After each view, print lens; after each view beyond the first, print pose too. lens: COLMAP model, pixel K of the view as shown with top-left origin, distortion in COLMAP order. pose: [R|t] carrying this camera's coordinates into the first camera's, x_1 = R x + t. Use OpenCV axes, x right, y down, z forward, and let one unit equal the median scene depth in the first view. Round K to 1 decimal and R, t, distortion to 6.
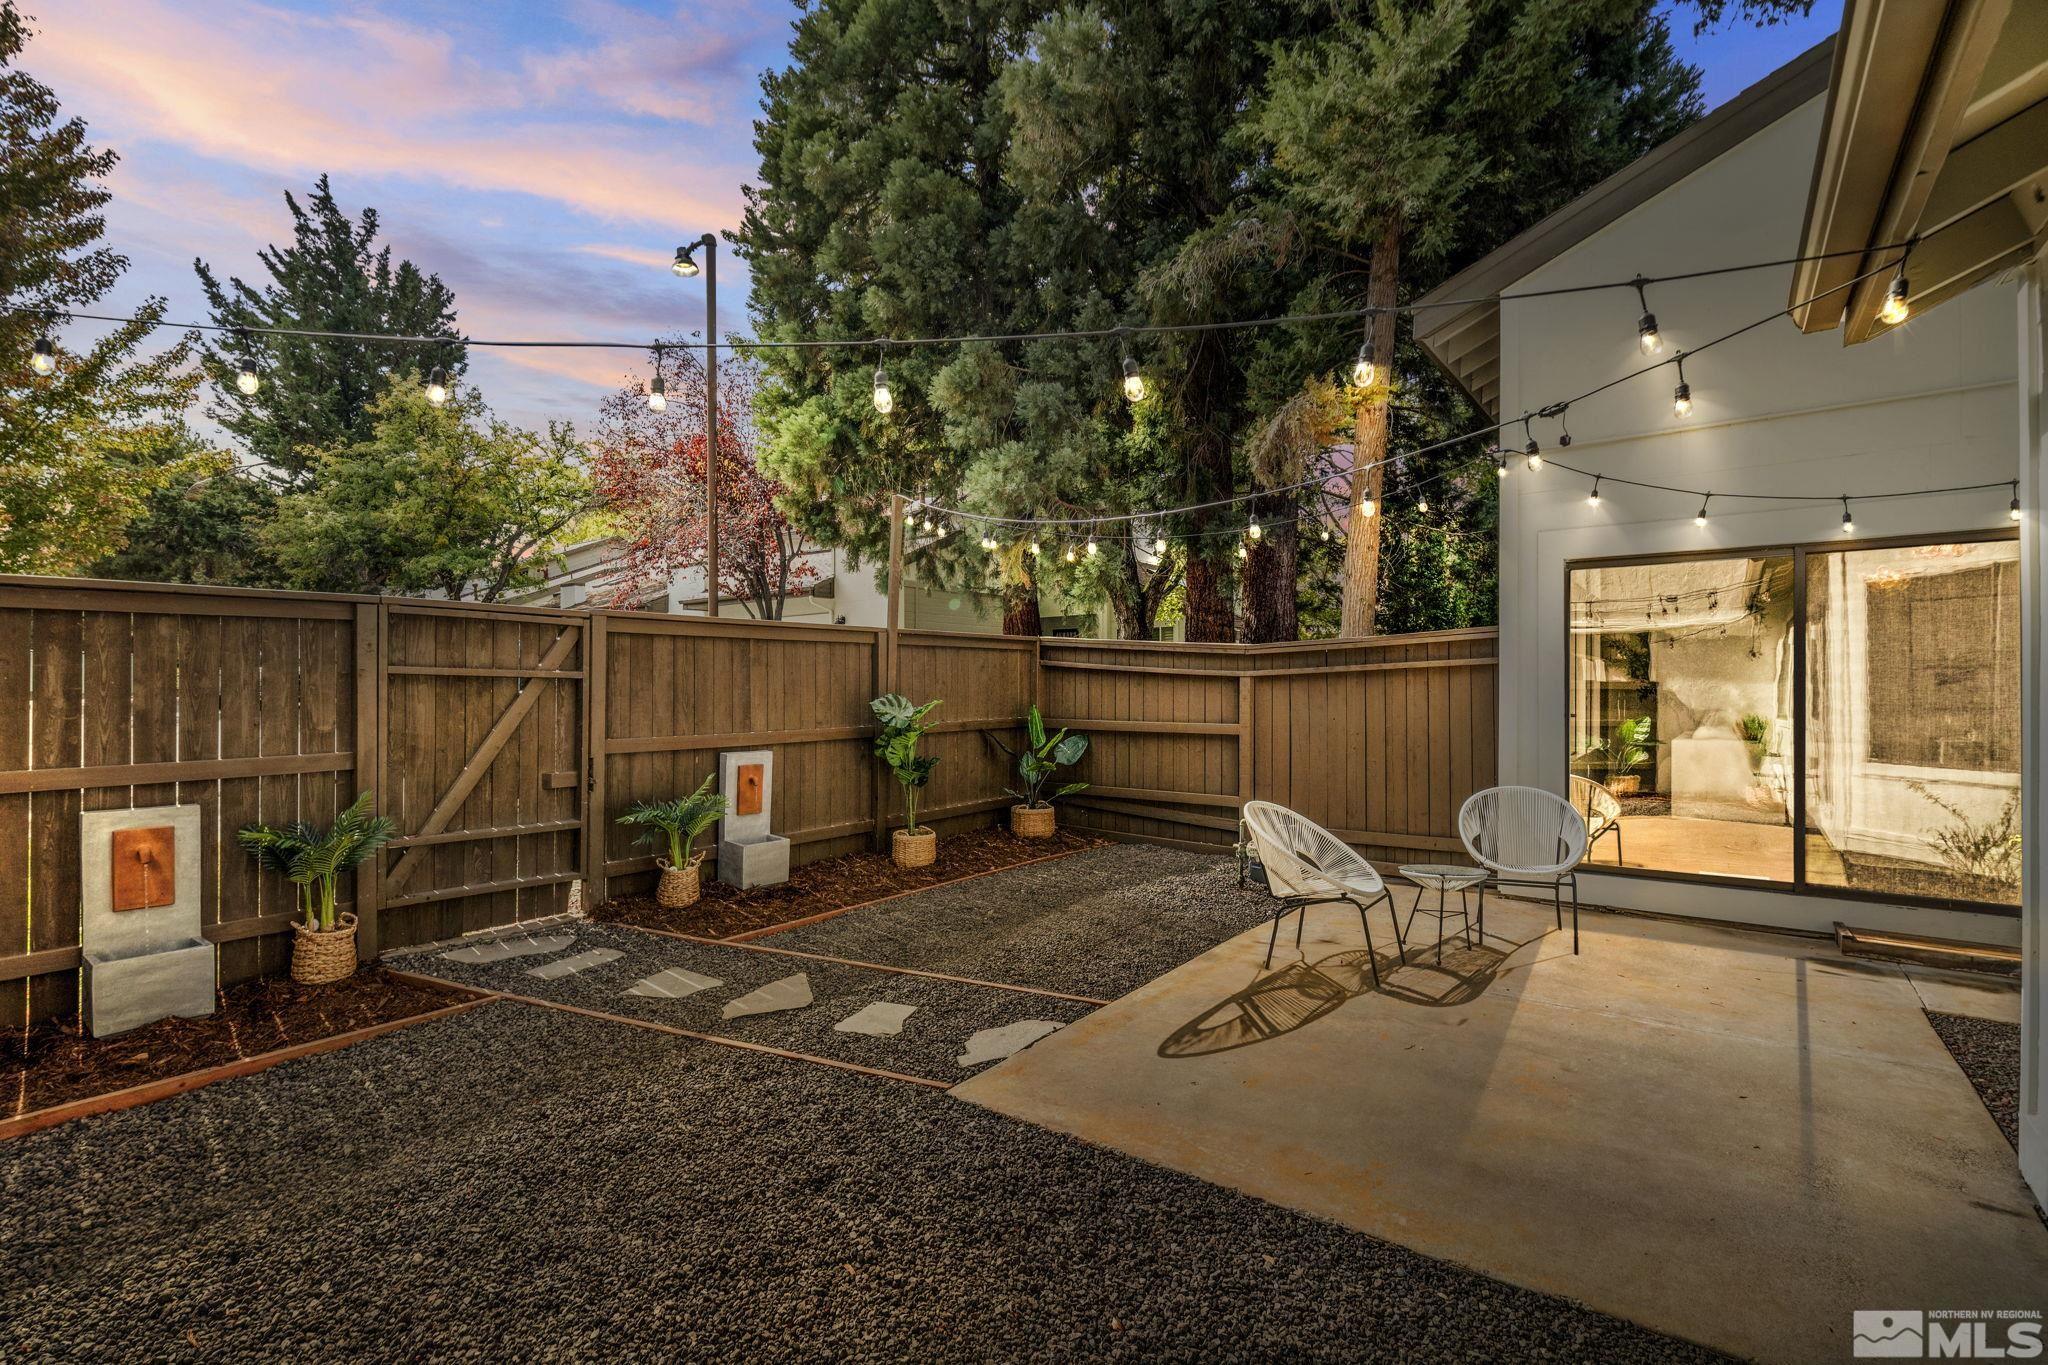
lens RADIAL K [[929.9, 0, 1014.4], [0, 929.9, 681.9], [0, 0, 1]] dist [-0.002173, -0.000207]
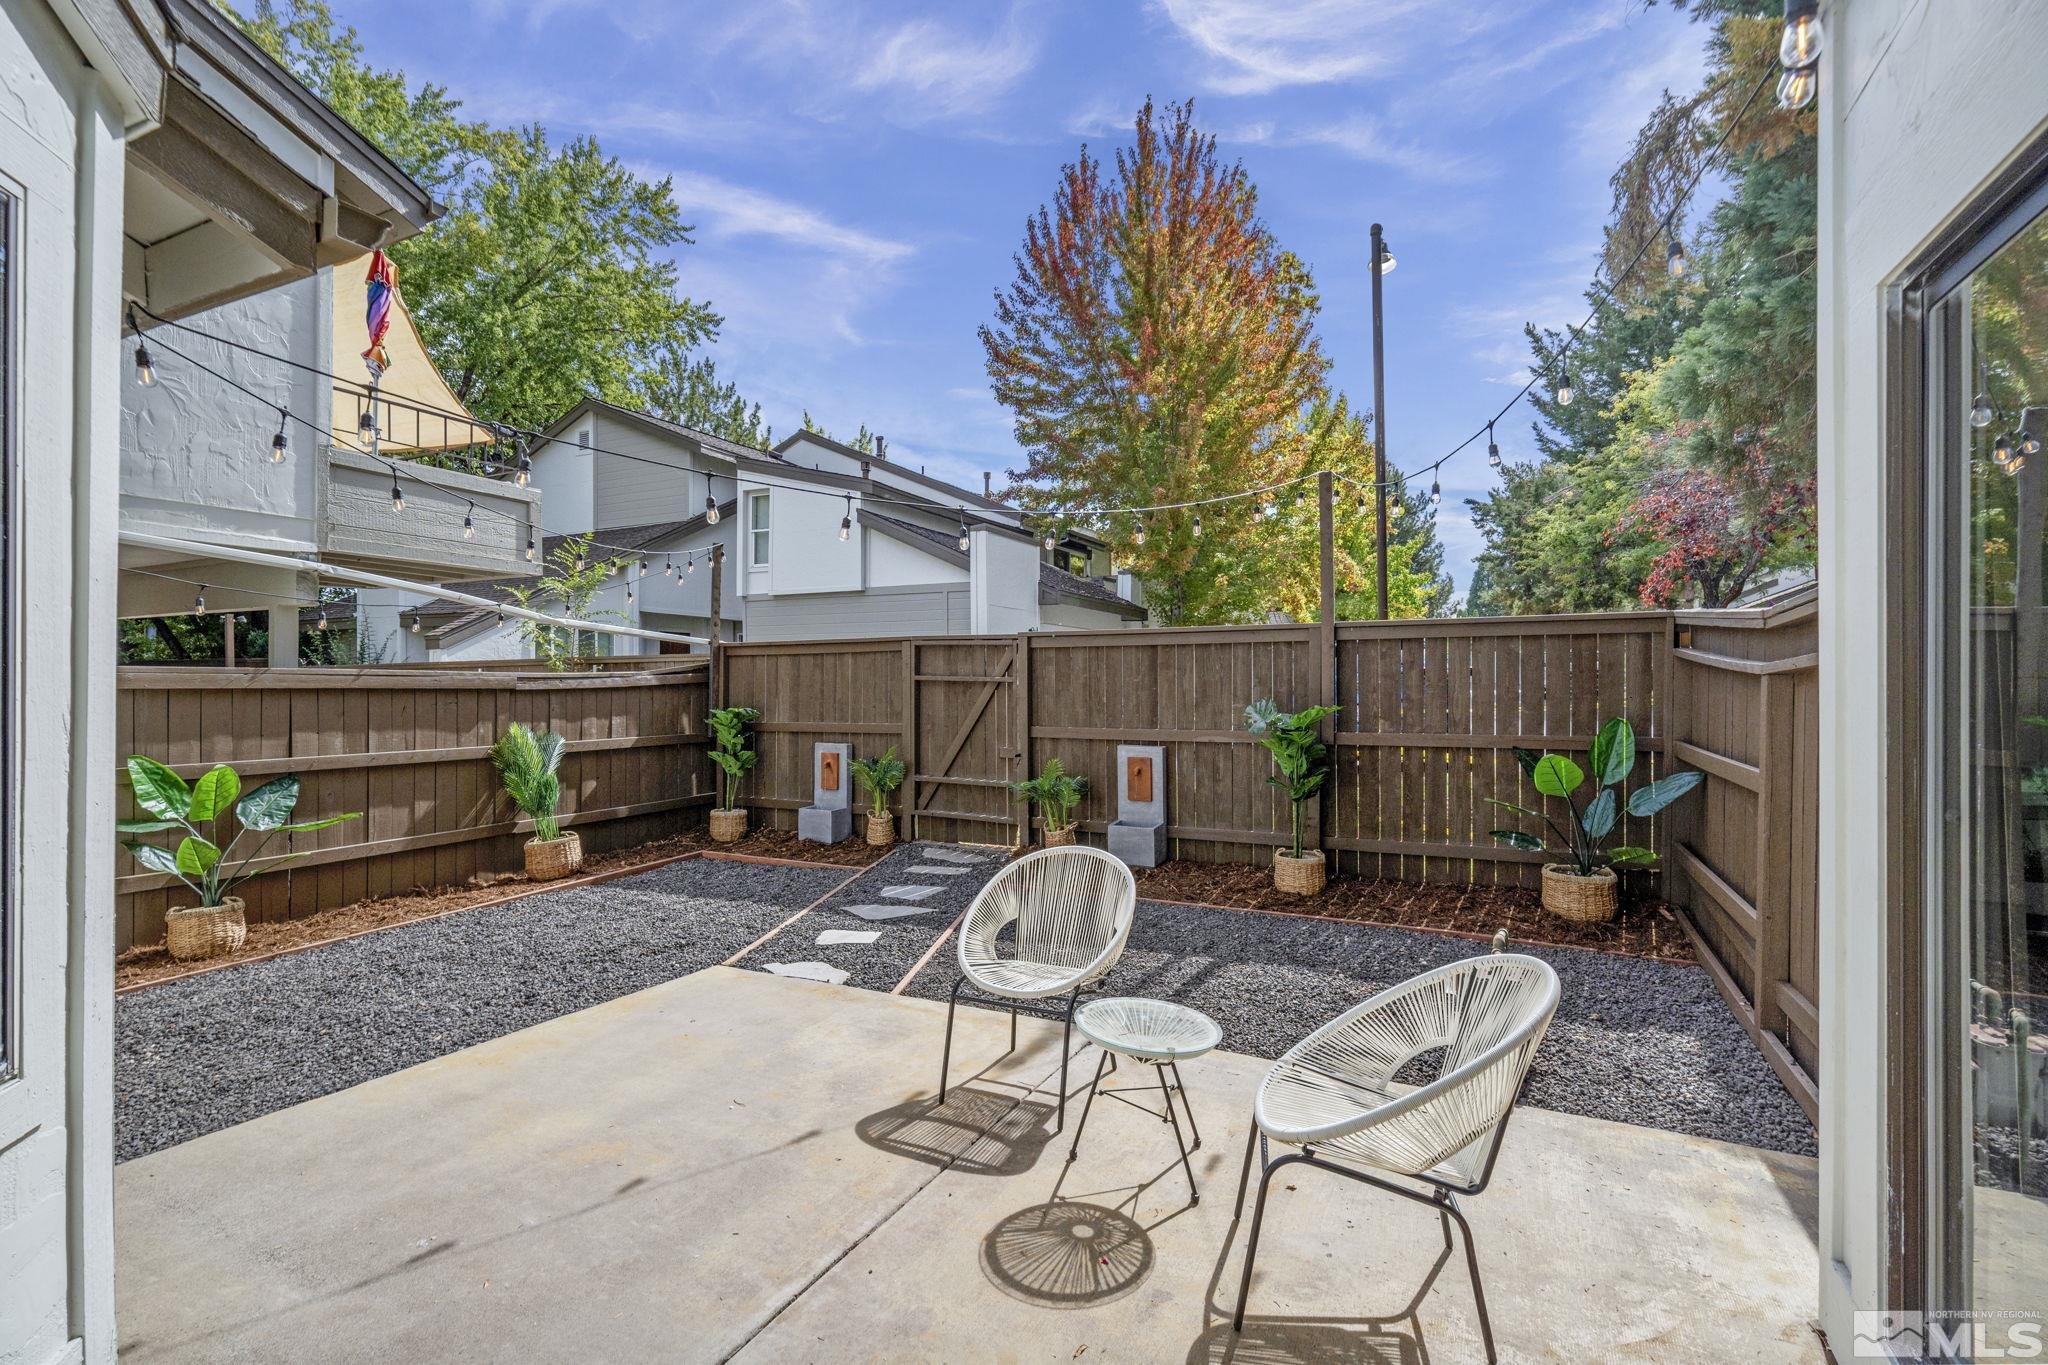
lens RADIAL K [[929.9, 0, 1021.8], [0, 929.9, 677.8], [0, 0, 1]] dist [-0.002173, -0.000207]
pose [[0.191949, -0.001408, -0.981404, 1.205271], [0.003249, 0.999994, -0.000799, -0.012245], [0.981400, -0.003035, 0.191952, 0.971860]]
